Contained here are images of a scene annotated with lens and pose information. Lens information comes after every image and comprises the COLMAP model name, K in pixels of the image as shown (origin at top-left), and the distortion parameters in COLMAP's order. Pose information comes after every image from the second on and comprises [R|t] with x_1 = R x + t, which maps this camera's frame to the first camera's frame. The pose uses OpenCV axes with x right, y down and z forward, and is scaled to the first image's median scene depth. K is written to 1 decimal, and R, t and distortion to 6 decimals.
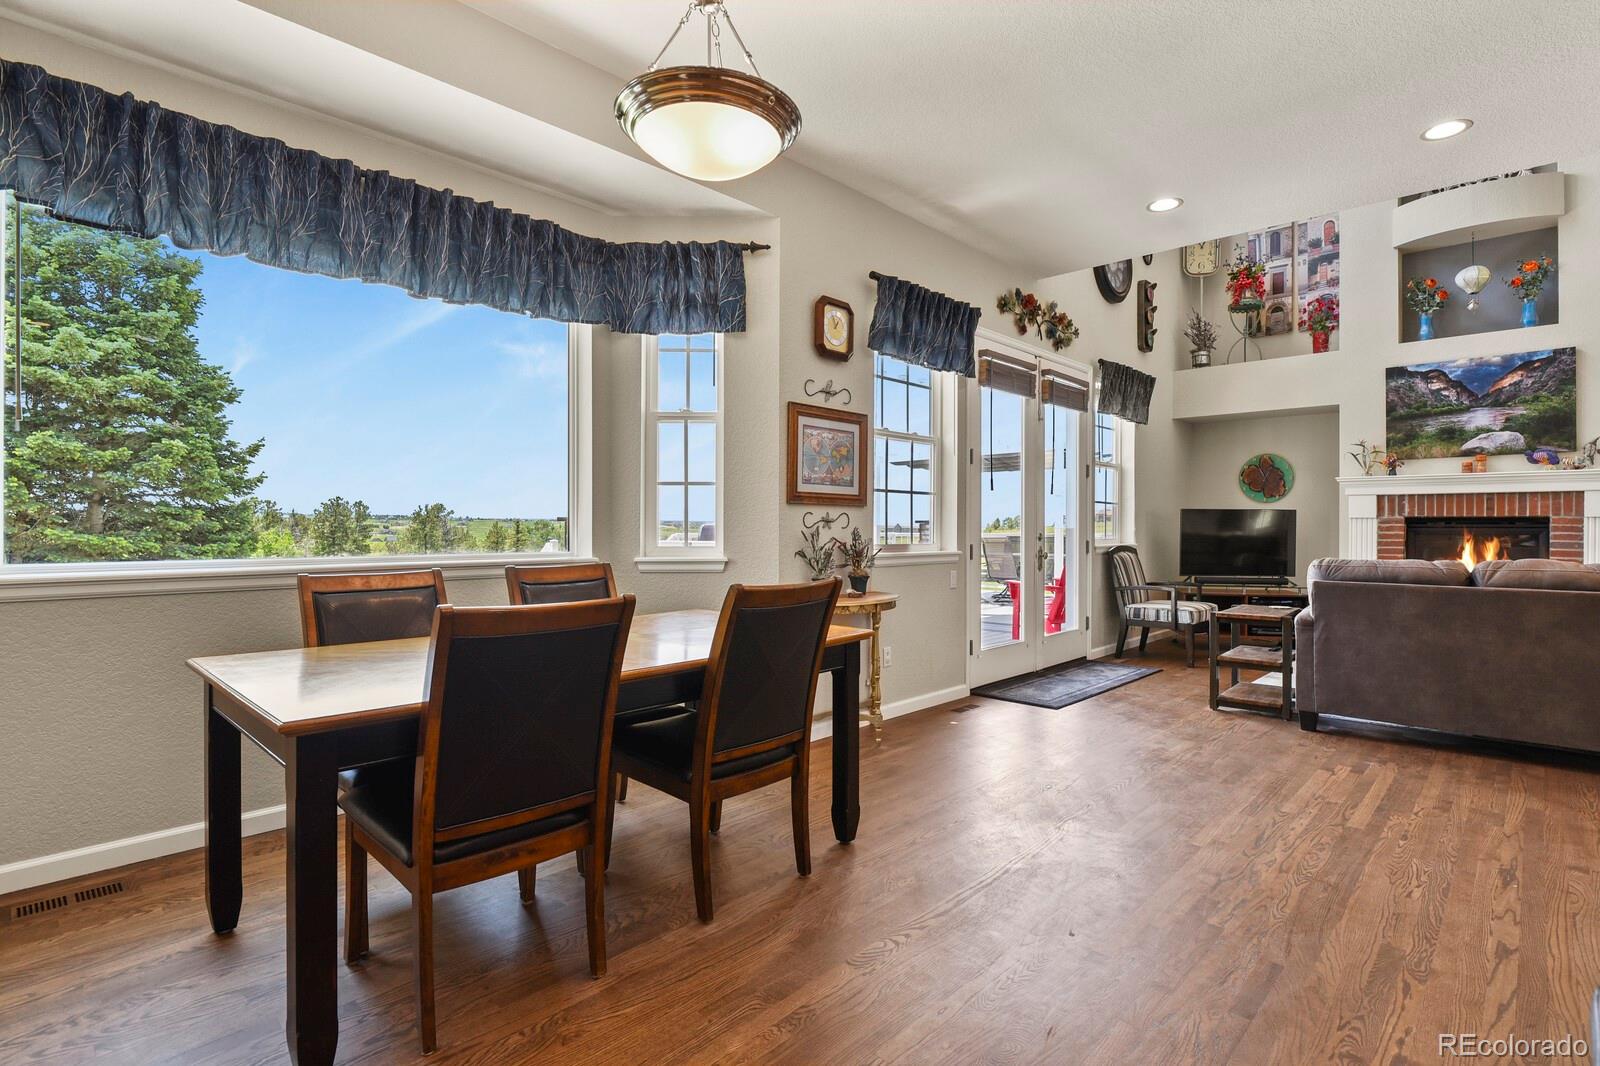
lens RADIAL K [[777.4, 0, 811.8], [0, 777.4, 527.5], [0, 0, 1]] dist [-0.009495, -0.004163]
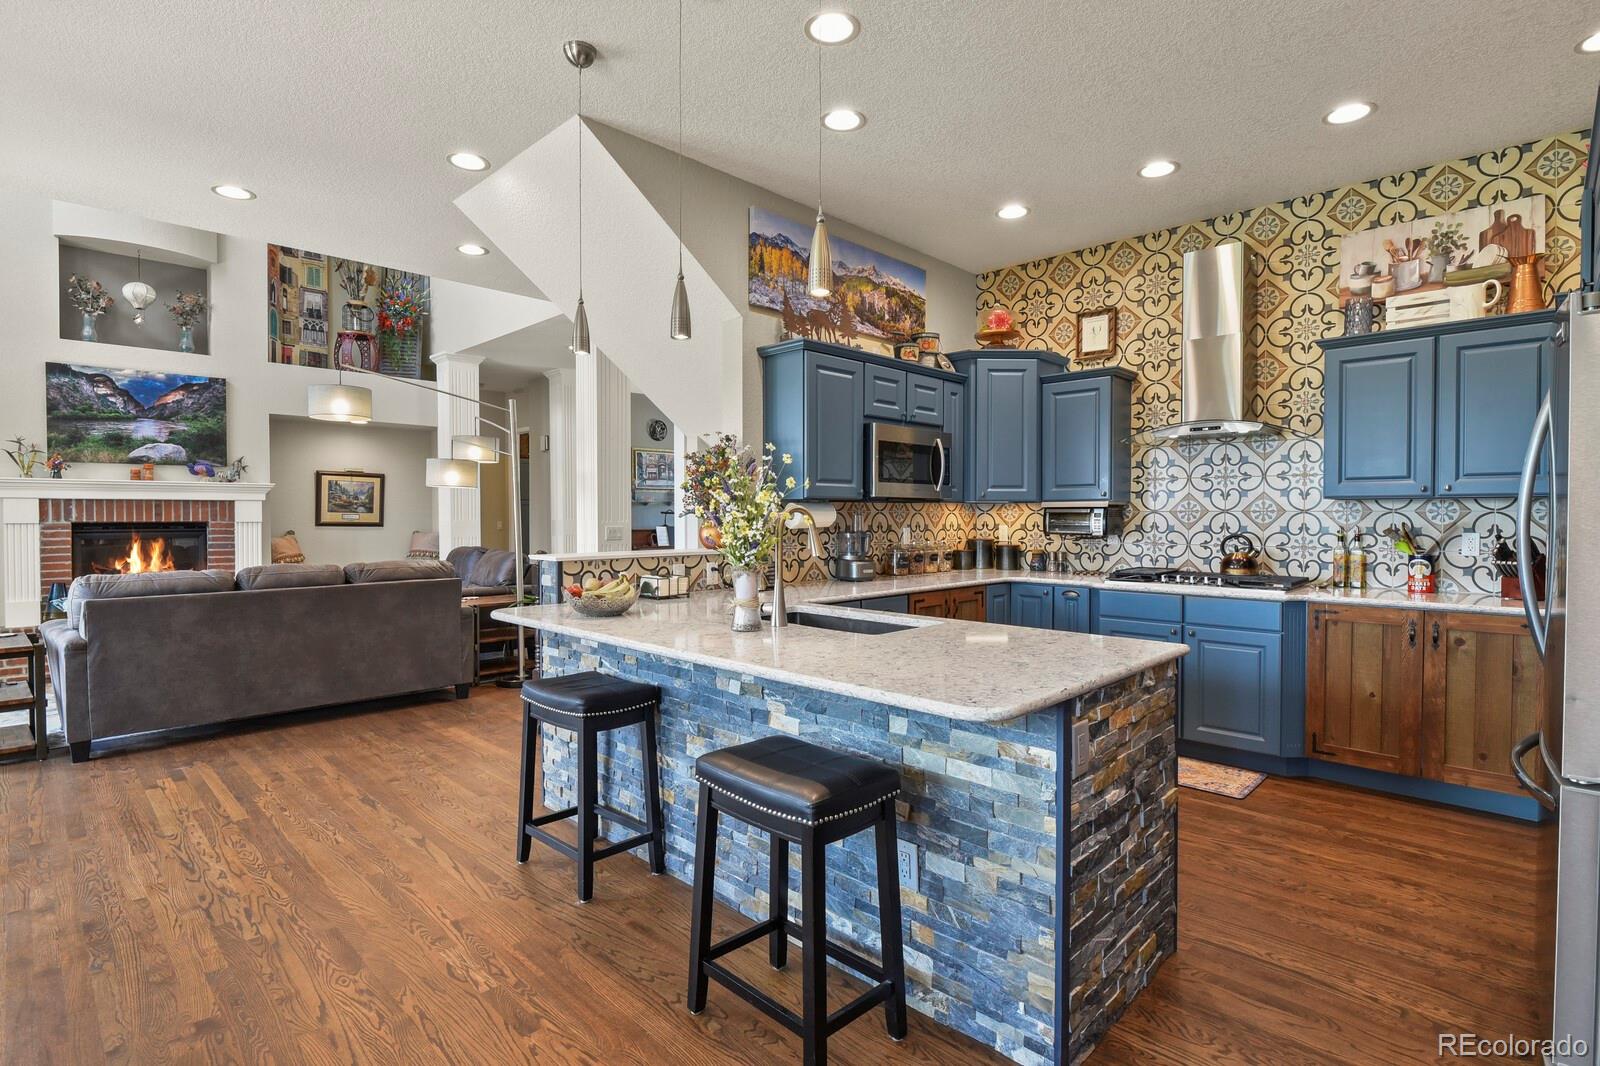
lens RADIAL K [[777.4, 0, 802.6], [0, 777.4, 528.1], [0, 0, 1]] dist [-0.009495, -0.004163]
pose [[0.019418, -0.019108, 0.999629, -0.178117], [0.003577, 0.999812, 0.019042, -0.022733], [-0.999805, 0.003206, 0.019483, 0.078820]]
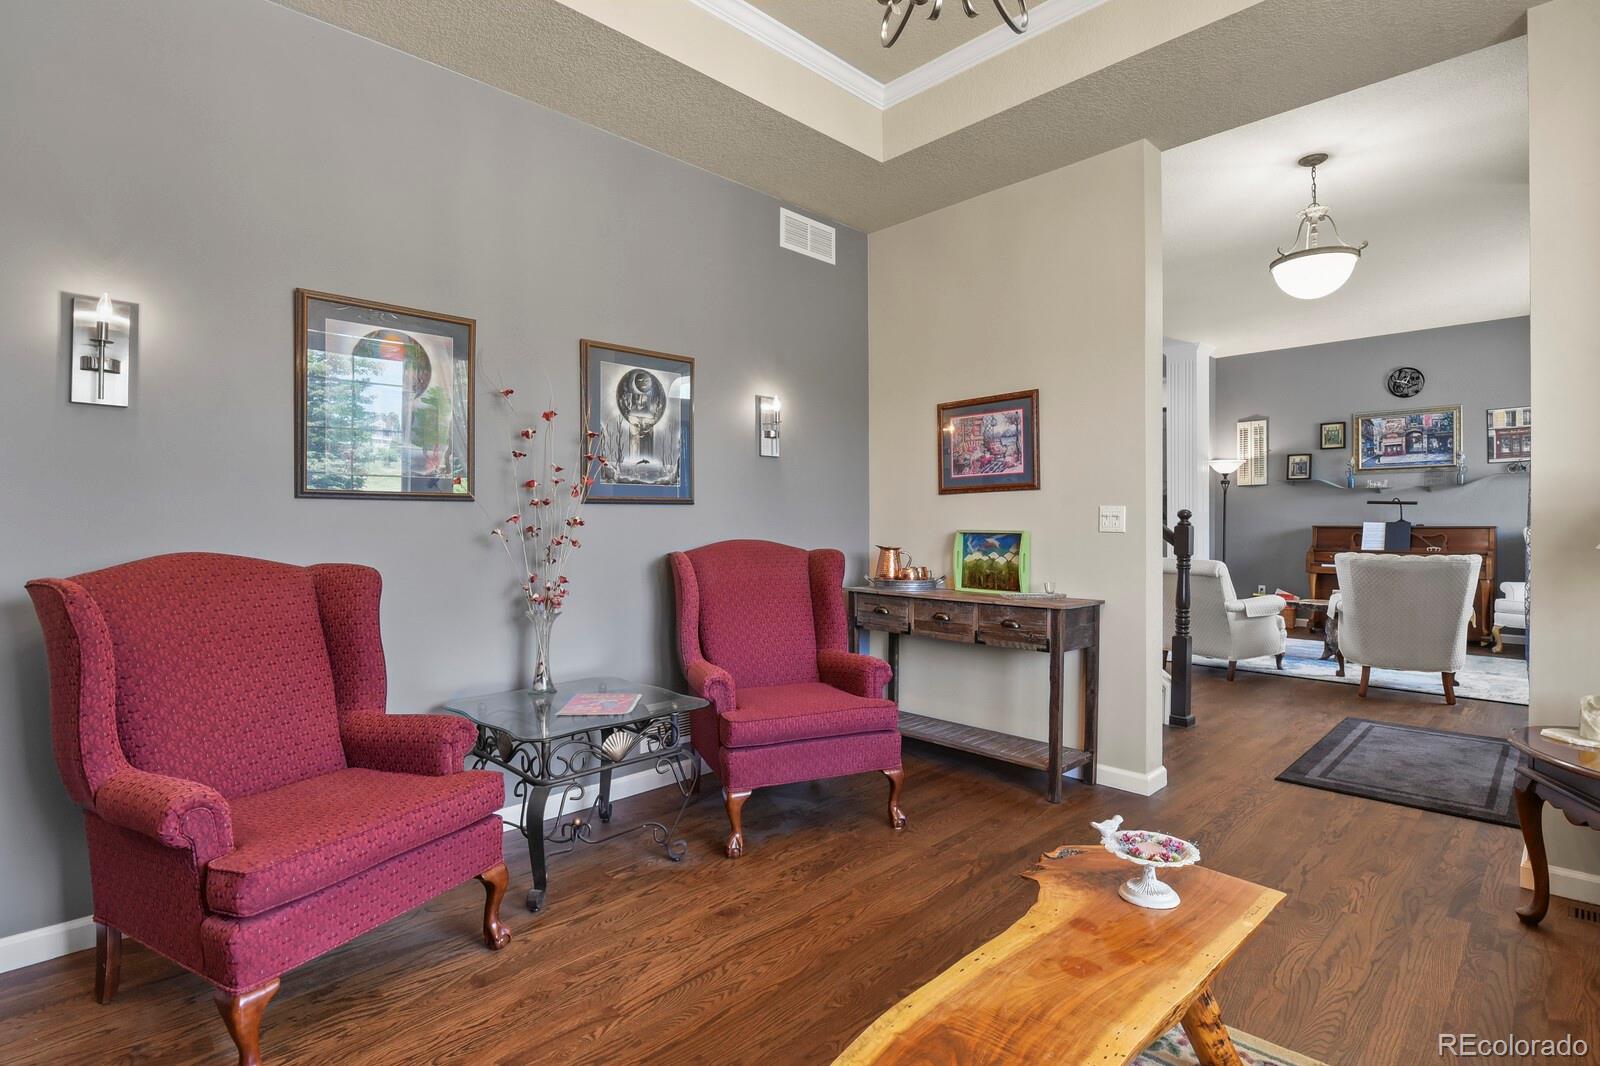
lens RADIAL K [[777.4, 0, 787.3], [0, 777.4, 528.1], [0, 0, 1]] dist [-0.009495, -0.004163]
pose [[0.999317, -0.001046, -0.036930, 0.692363], [0.001126, 0.999997, 0.002160, 0.011570], [0.036927, -0.002200, 0.999316, -0.818087]]
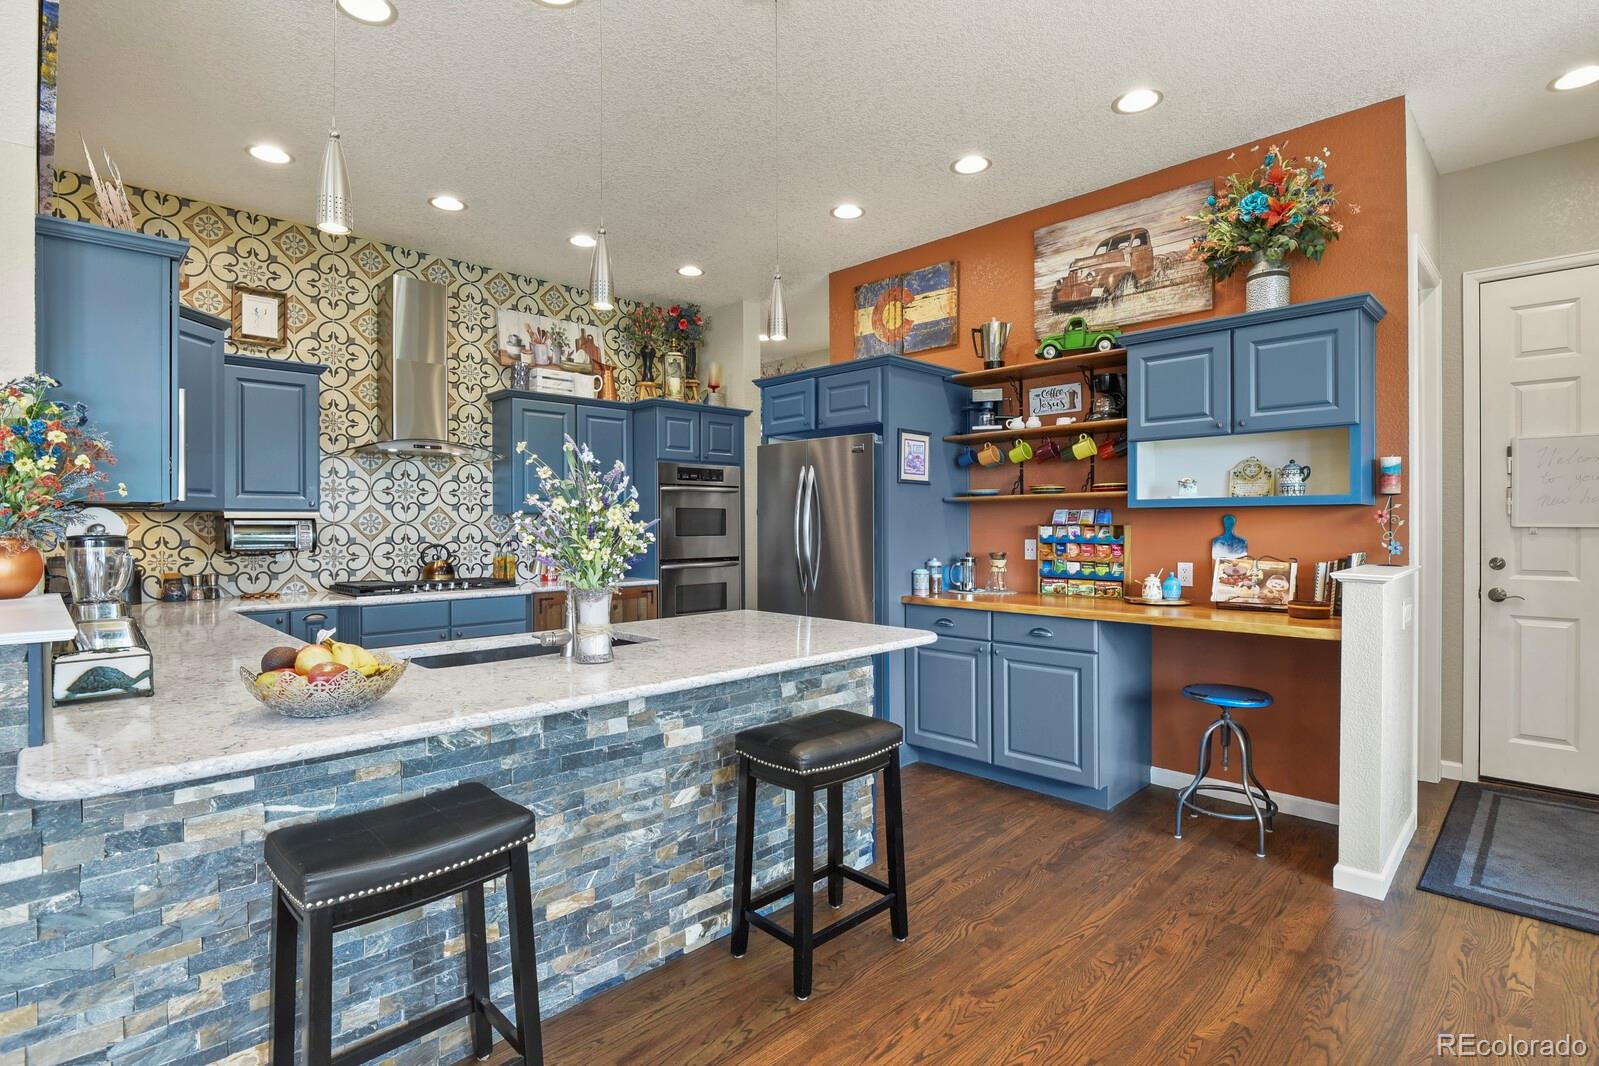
lens RADIAL K [[776.9, 0, 808.3], [0, 776.9, 524.6], [0, 0, 1]] dist [-0.009495, -0.004163]
pose [[-0.999545, 0.003768, 0.029935, 0.073239], [0.003818, 0.999991, 0.001610, -0.021861], [-0.029928, 0.001723, -0.999551, 0.394021]]
